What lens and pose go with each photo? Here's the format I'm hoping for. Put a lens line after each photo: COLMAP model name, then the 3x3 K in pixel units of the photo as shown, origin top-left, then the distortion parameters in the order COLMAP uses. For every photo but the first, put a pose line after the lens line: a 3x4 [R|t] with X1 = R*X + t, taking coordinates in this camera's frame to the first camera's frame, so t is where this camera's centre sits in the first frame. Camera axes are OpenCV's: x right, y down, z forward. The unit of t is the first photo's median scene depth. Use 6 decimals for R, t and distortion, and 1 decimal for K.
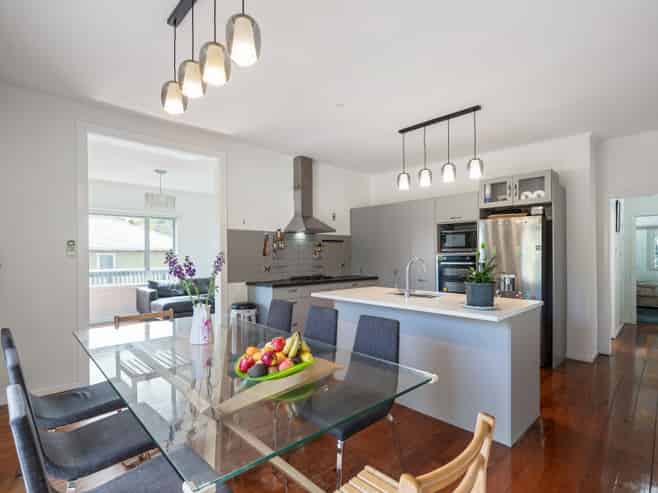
lens RADIAL K [[339.9, 0, 329.0], [0, 339.9, 246.5], [0, 0, 1]] dist [-0.000210, 0.000375]
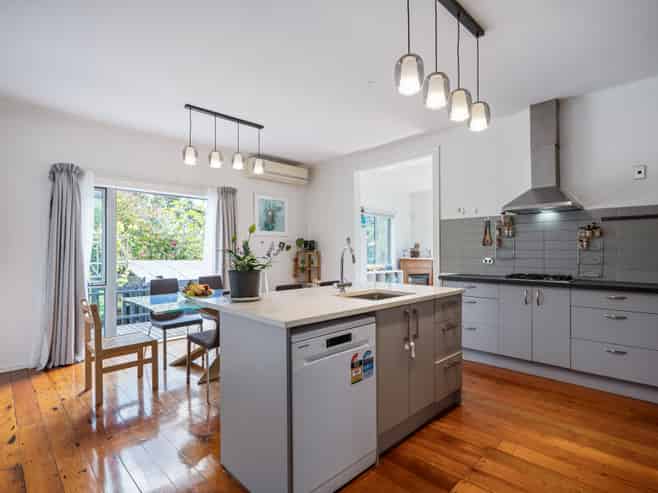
lens RADIAL K [[339.9, 0, 329.0], [0, 339.9, 246.5], [0, 0, 1]] dist [-0.000210, 0.000375]
pose [[0.010860, -0.001584, -0.999940, 0.683565], [0.030166, 0.999544, -0.001256, 0.020283], [0.999486, -0.030151, 0.010903, 0.605014]]
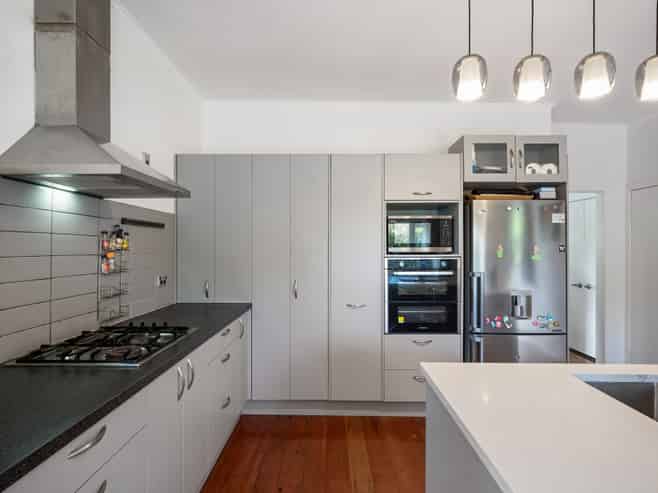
lens RADIAL K [[339.9, 0, 329.0], [0, 339.9, 246.5], [0, 0, 1]] dist [-0.000210, 0.000375]
pose [[0.699114, 0.007376, 0.714972, -0.145869], [-0.020992, 0.999727, 0.010212, 0.002223], [-0.714702, -0.022148, 0.699078, 0.694491]]
